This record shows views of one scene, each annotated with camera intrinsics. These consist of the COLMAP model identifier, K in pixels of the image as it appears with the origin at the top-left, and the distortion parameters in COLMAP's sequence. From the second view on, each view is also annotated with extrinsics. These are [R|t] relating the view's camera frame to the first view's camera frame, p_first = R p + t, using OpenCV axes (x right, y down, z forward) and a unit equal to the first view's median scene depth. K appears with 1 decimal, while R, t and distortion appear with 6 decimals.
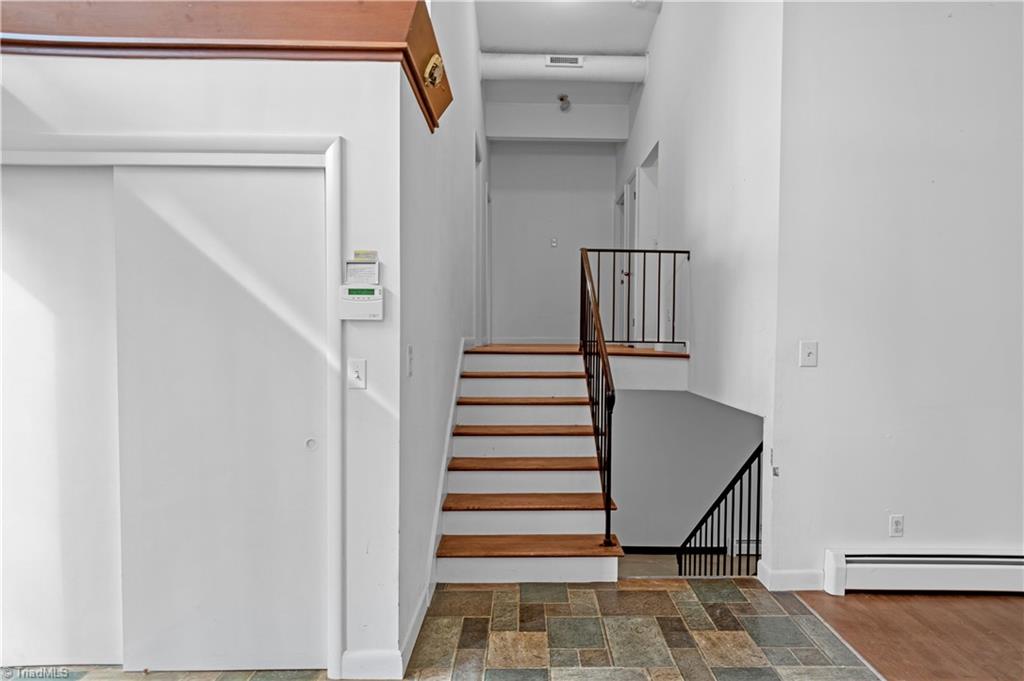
lens RADIAL K [[562.5, 0, 516.4], [0, 562.5, 324.9], [0, 0, 1]] dist [0.002744, 0.000478]
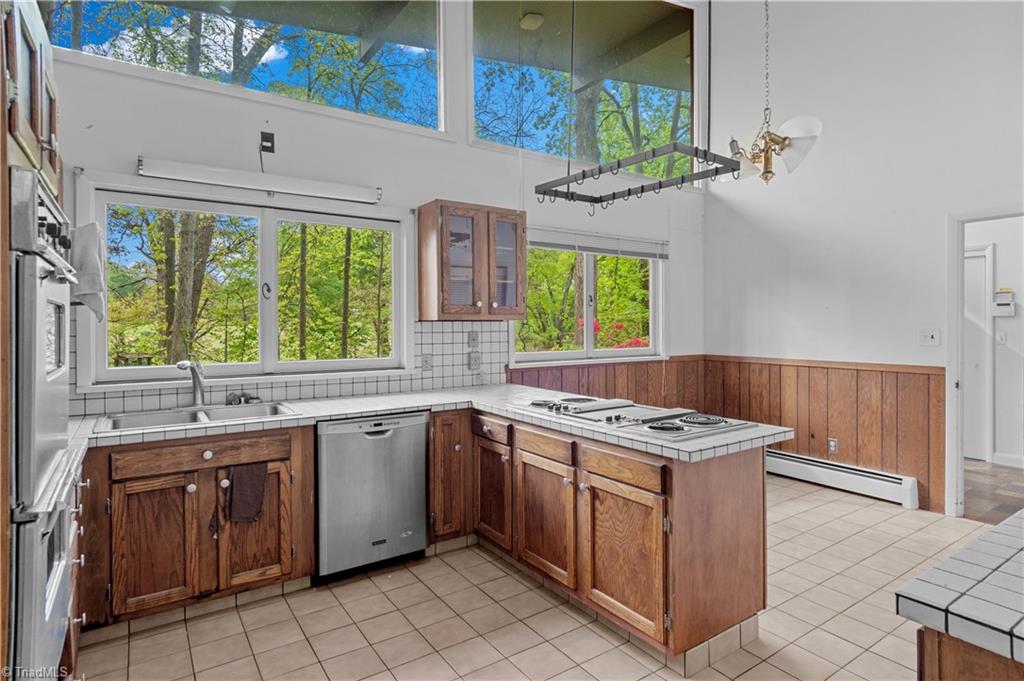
lens RADIAL K [[562.5, 0, 516.4], [0, 562.5, 324.9], [0, 0, 1]] dist [0.002744, 0.000478]
pose [[0.539482, 0.003623, -0.841990, 0.653665], [-0.001566, 0.999993, 0.003300, 0.025789], [0.841996, -0.000461, 0.539484, -2.133641]]
